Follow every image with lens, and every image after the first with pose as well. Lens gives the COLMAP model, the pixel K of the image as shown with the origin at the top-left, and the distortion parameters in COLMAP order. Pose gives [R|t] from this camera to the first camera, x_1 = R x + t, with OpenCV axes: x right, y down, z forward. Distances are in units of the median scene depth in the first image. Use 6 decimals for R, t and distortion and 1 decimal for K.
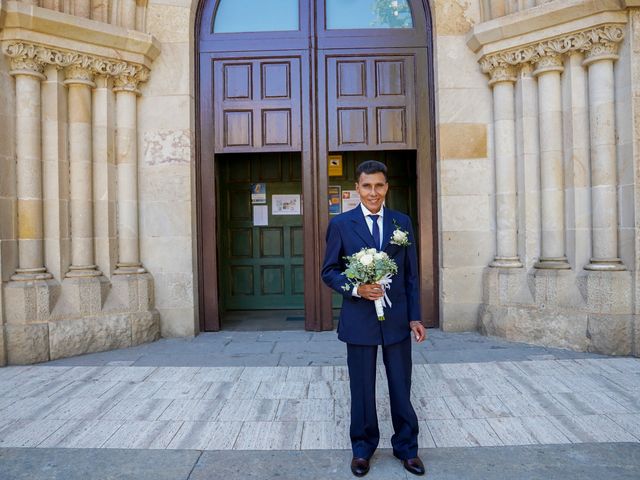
lens RADIAL K [[512.1, 0, 320.0], [0, 512.1, 240.0], [0, 0, 1]] dist [-0.117463, 0.106166]
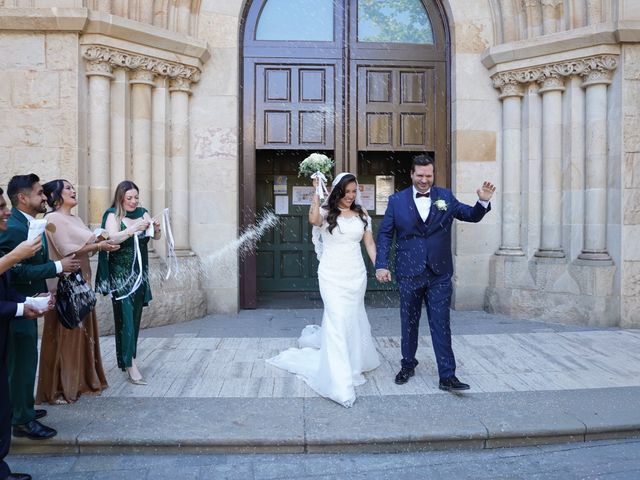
lens RADIAL K [[512.1, 0, 320.0], [0, 512.1, 240.0], [0, 0, 1]] dist [-0.117463, 0.106166]
pose [[0.997175, 0.017032, 0.073151, -0.155376], [-0.018875, 0.999520, 0.024575, -0.002234], [-0.072697, -0.025886, 0.997018, -0.133507]]
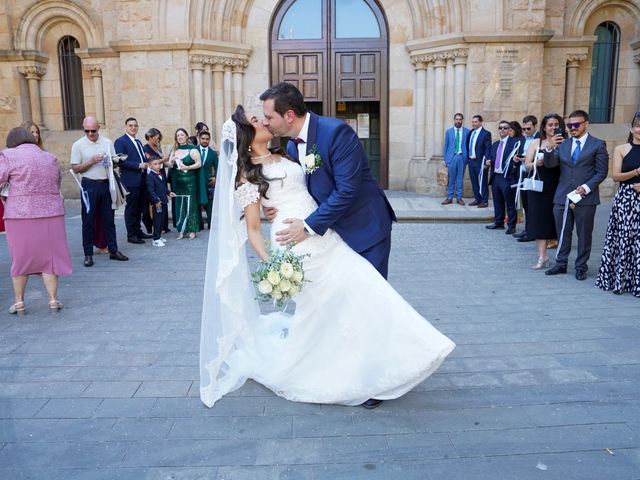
lens RADIAL K [[512.1, 0, 320.0], [0, 512.1, 240.0], [0, 0, 1]] dist [-0.117463, 0.106166]
pose [[0.998803, 0.017977, -0.045488, 0.058209], [-0.010079, 0.985693, 0.168248, 0.030825], [0.047862, -0.167588, 0.984695, -1.141299]]
